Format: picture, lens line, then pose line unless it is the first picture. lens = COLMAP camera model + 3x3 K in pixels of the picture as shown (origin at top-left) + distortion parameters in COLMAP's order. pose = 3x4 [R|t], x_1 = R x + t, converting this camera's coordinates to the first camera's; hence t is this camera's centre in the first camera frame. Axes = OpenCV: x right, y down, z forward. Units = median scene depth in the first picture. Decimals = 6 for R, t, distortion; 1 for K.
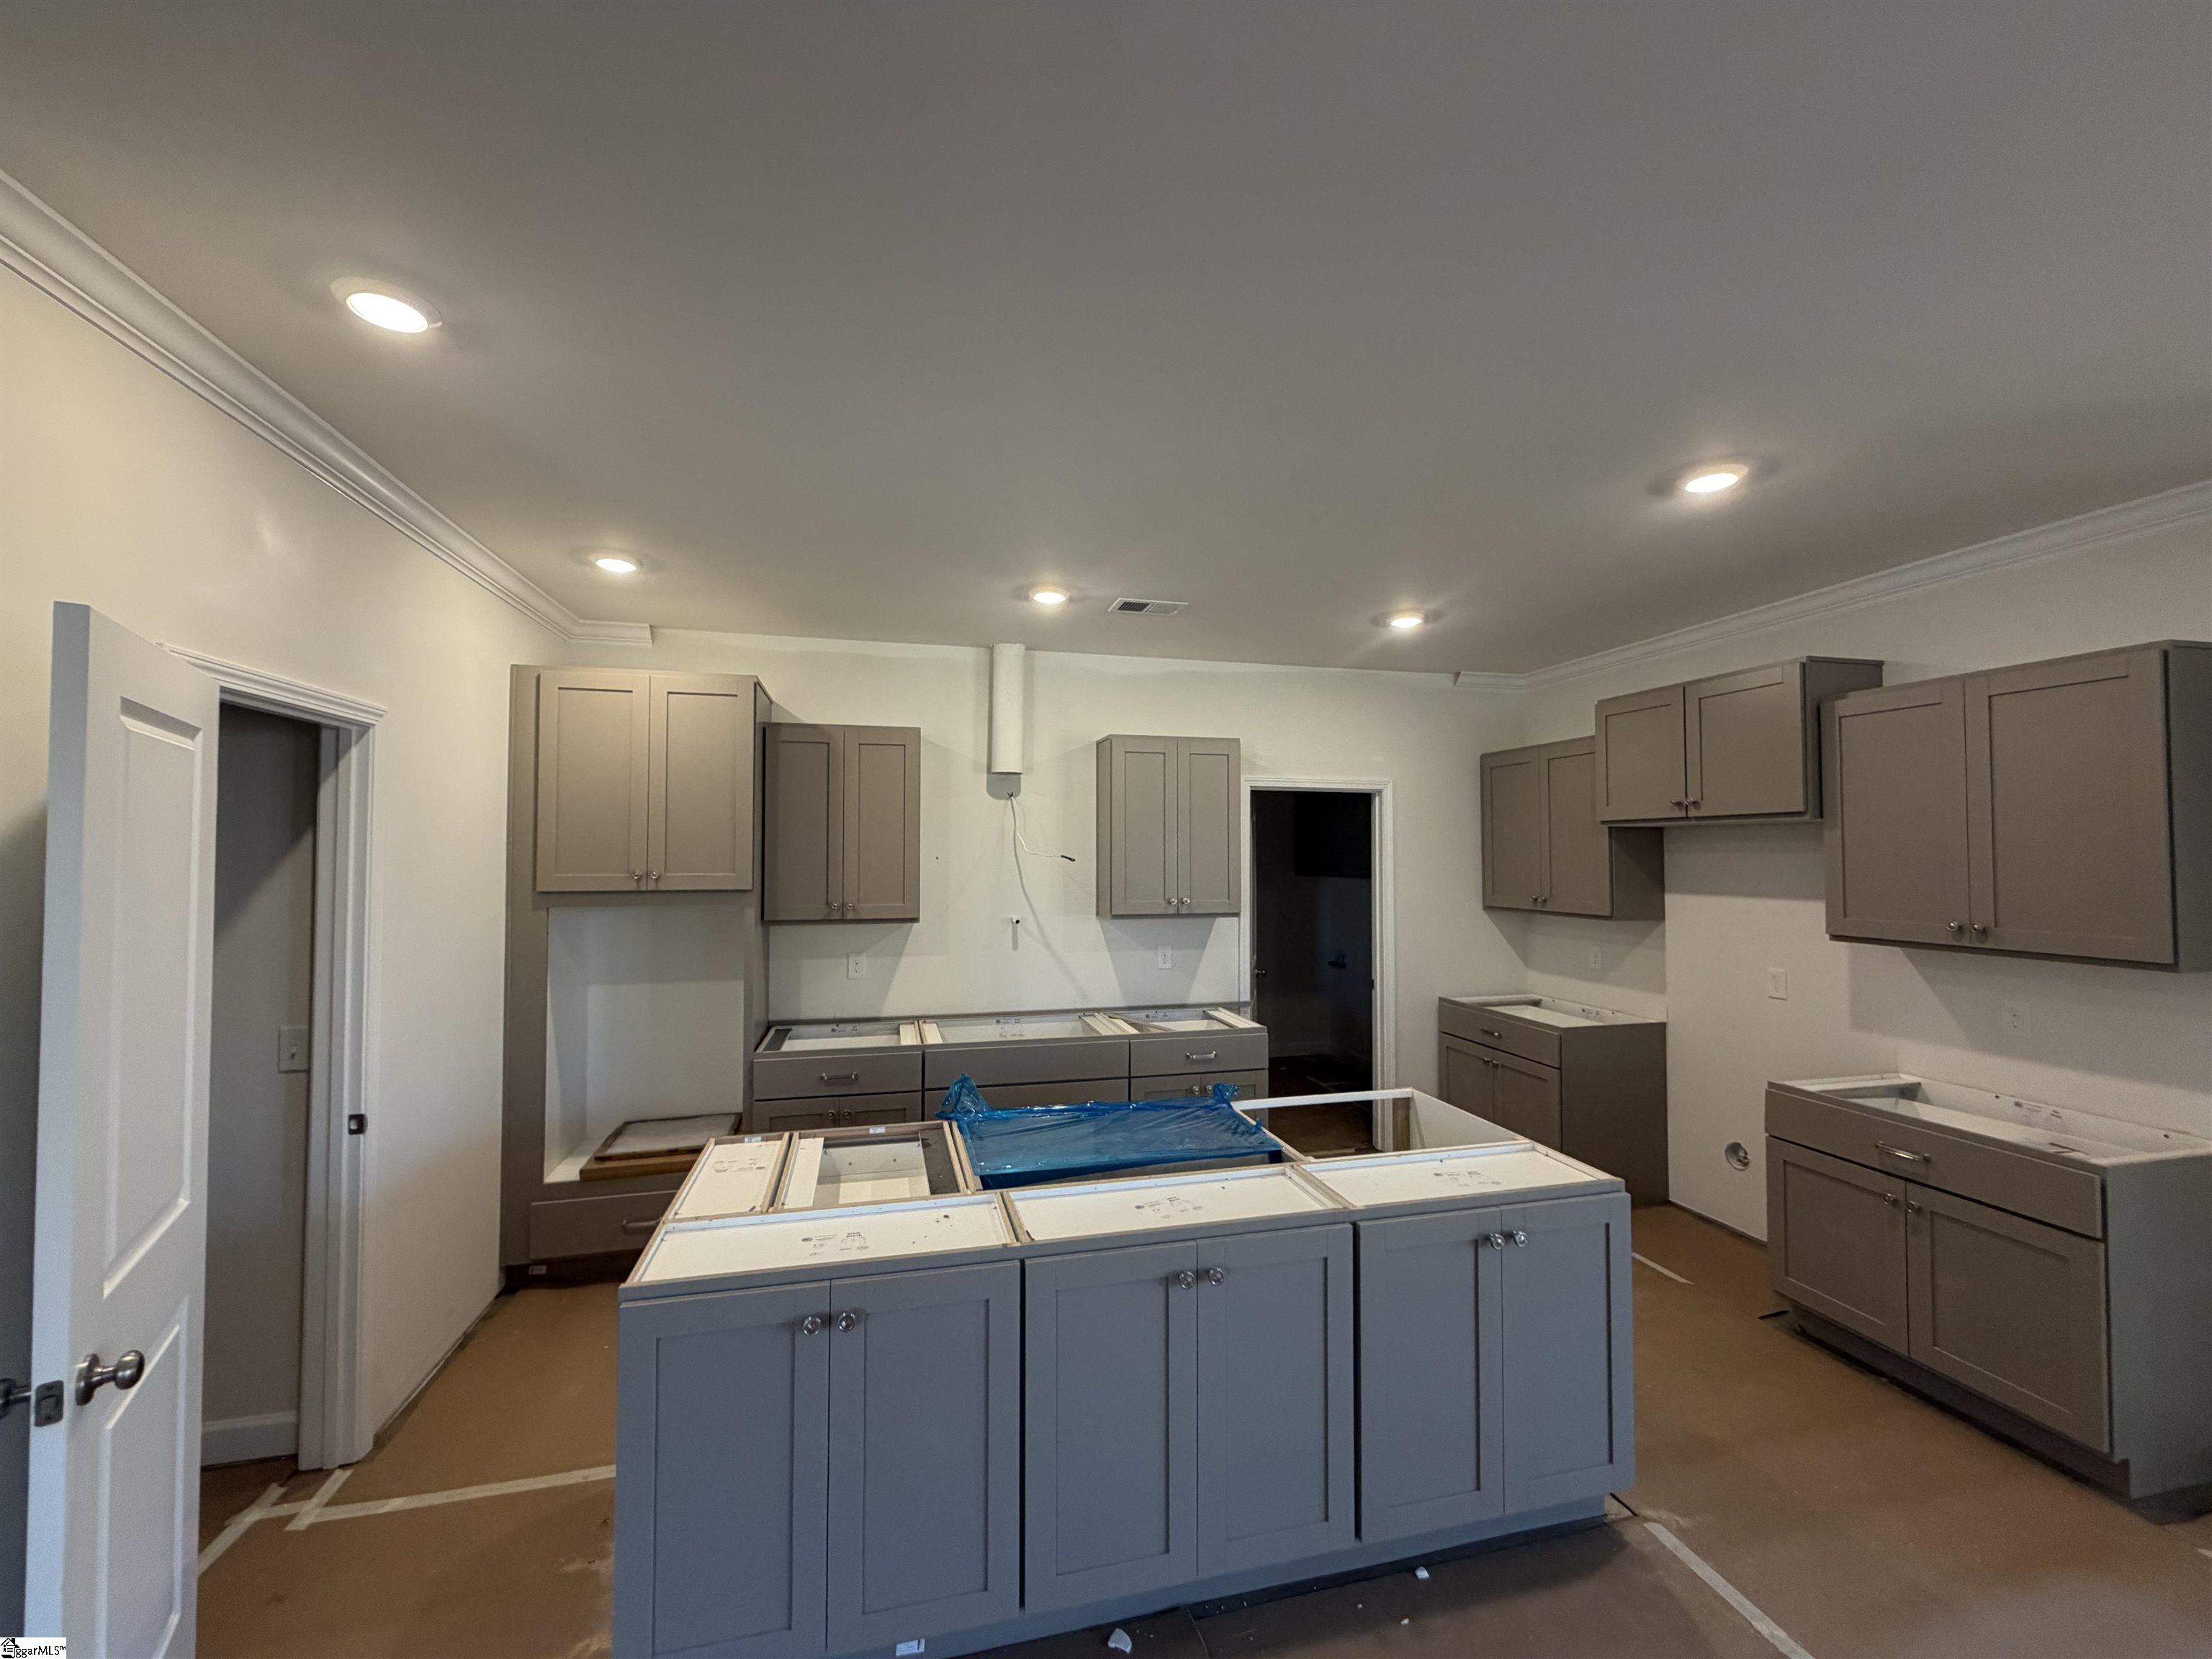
lens RADIAL K [[880.6, 0, 1100.9], [0, 880.6, 829.7], [0, 0, 1]] dist [-0.003672, 0.000093]
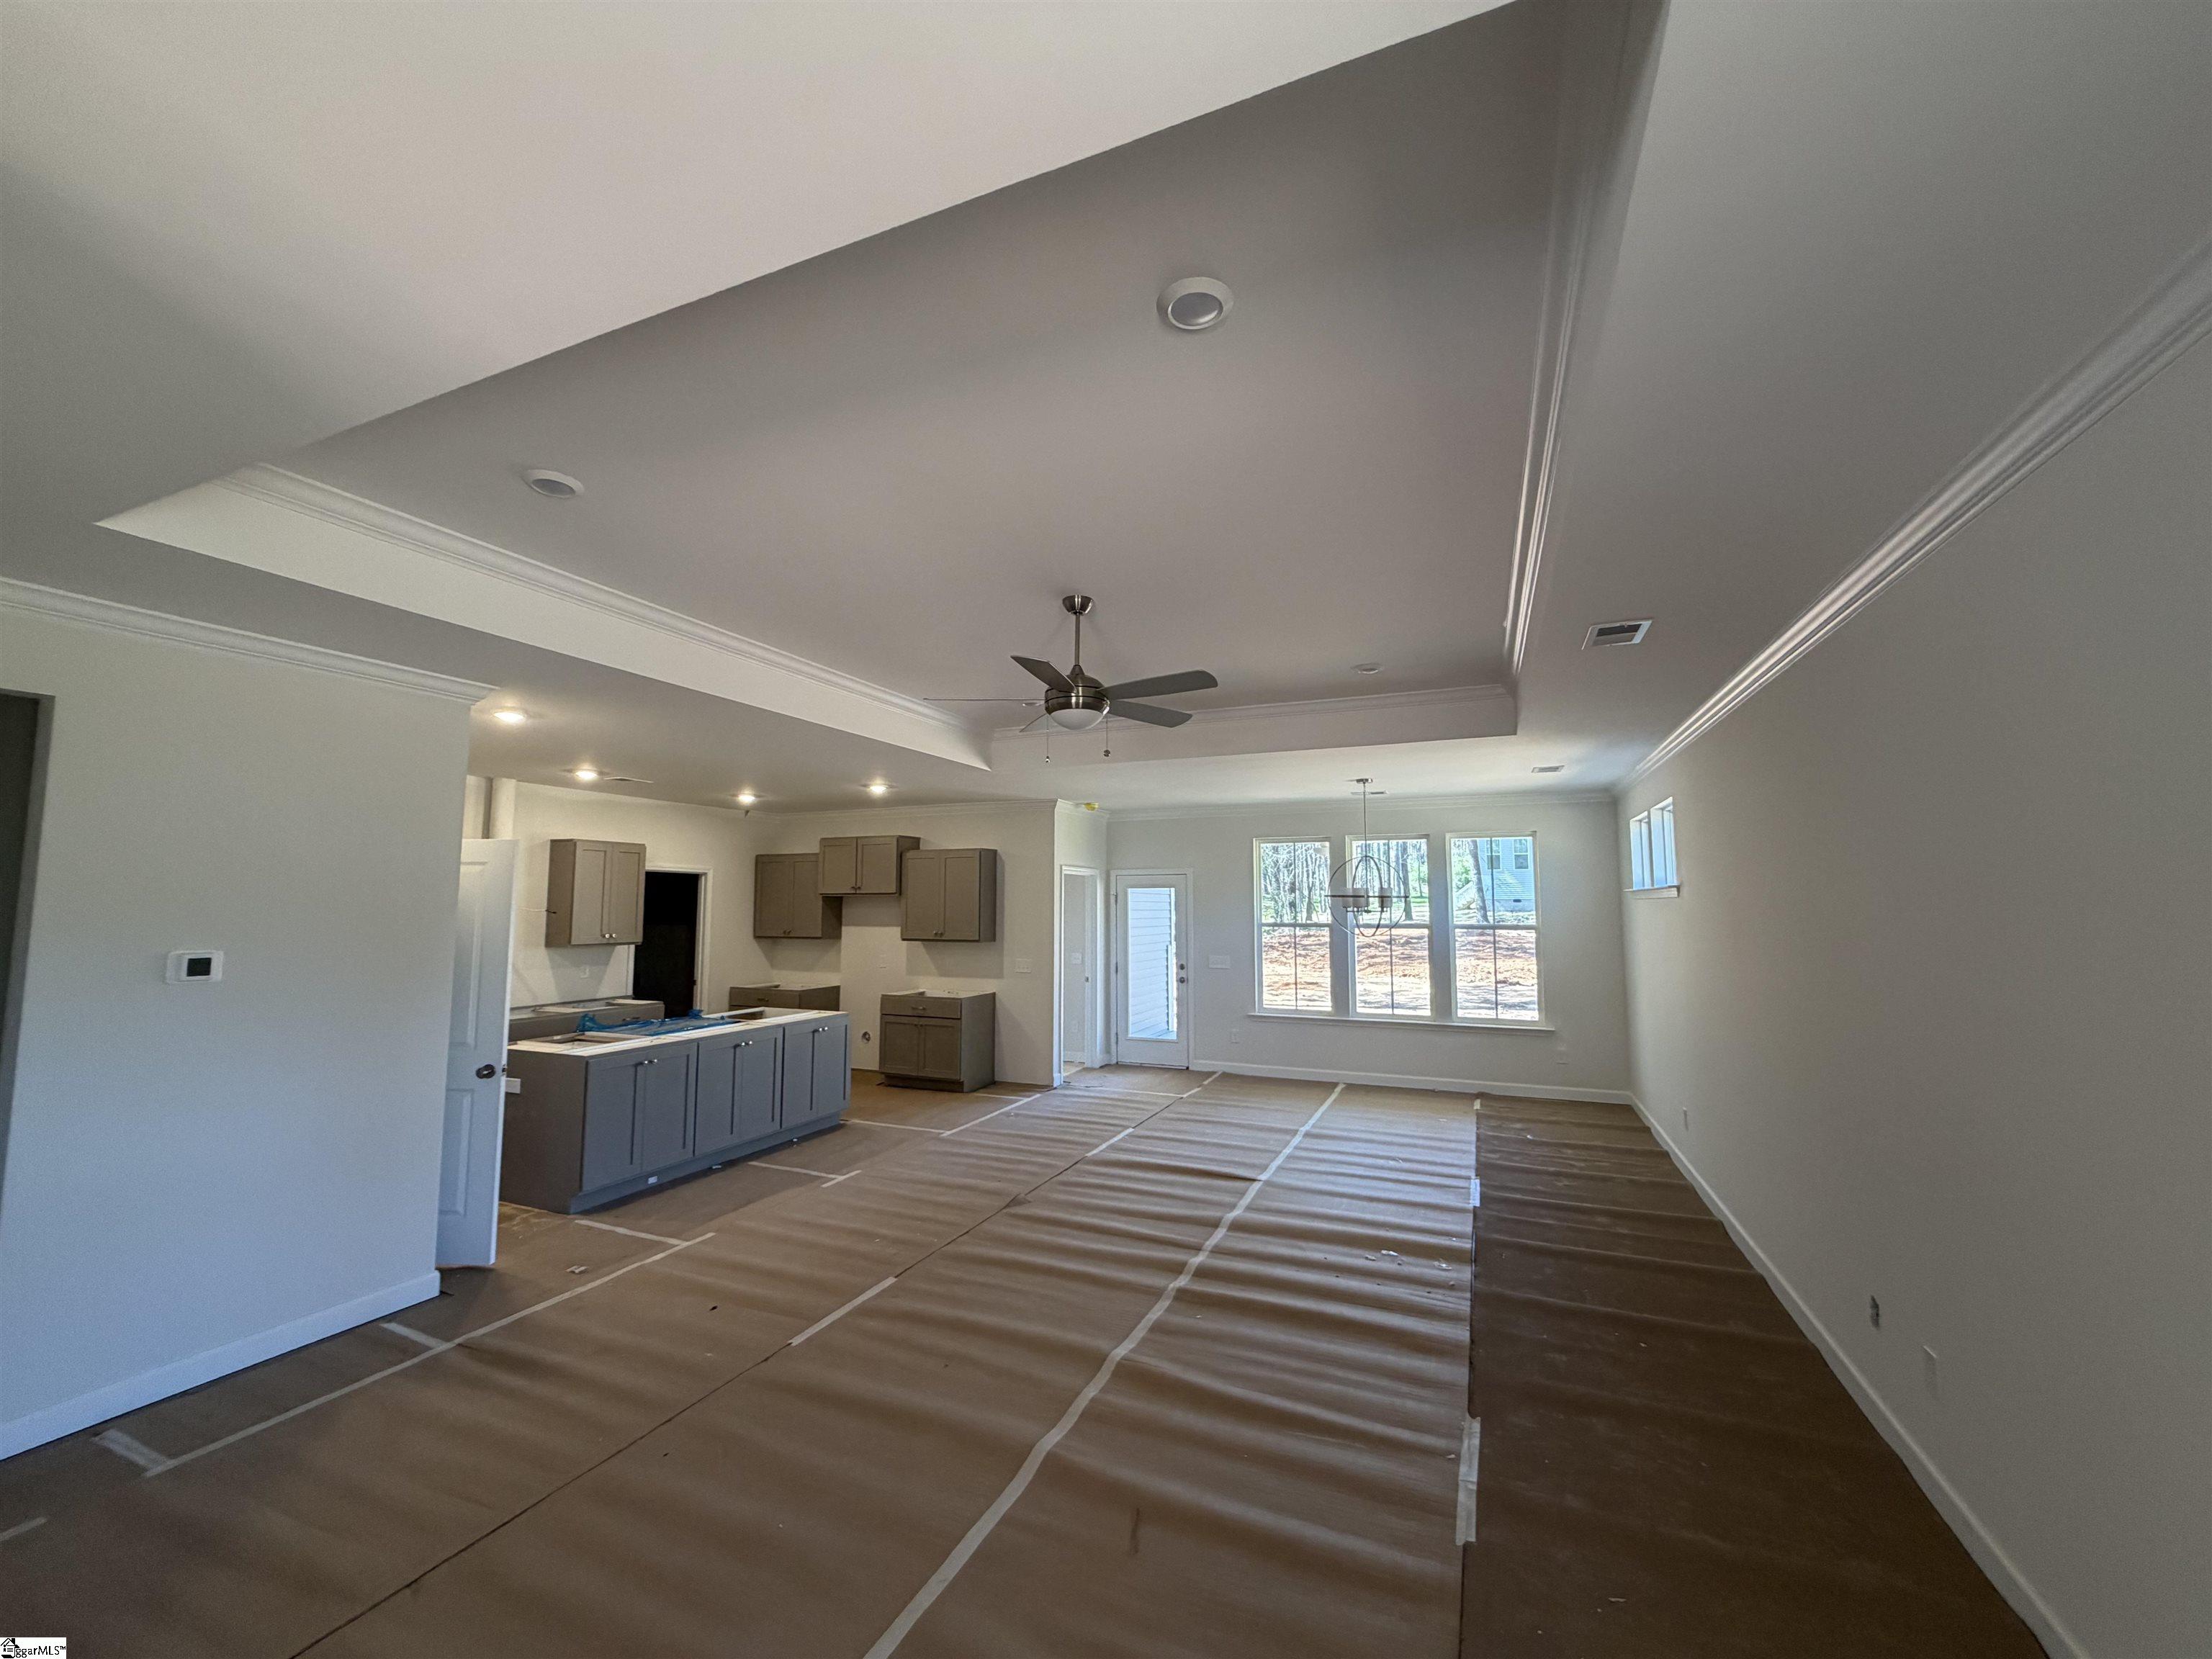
lens RADIAL K [[880.6, 0, 1092.3], [0, 880.6, 834.3], [0, 0, 1]] dist [-0.003672, 0.000093]
pose [[0.612943, 0.063825, 0.787545, -0.722852], [-0.023453, 0.997763, -0.062608, -0.034171], [-0.789779, 0.019905, 0.613069, -0.847646]]
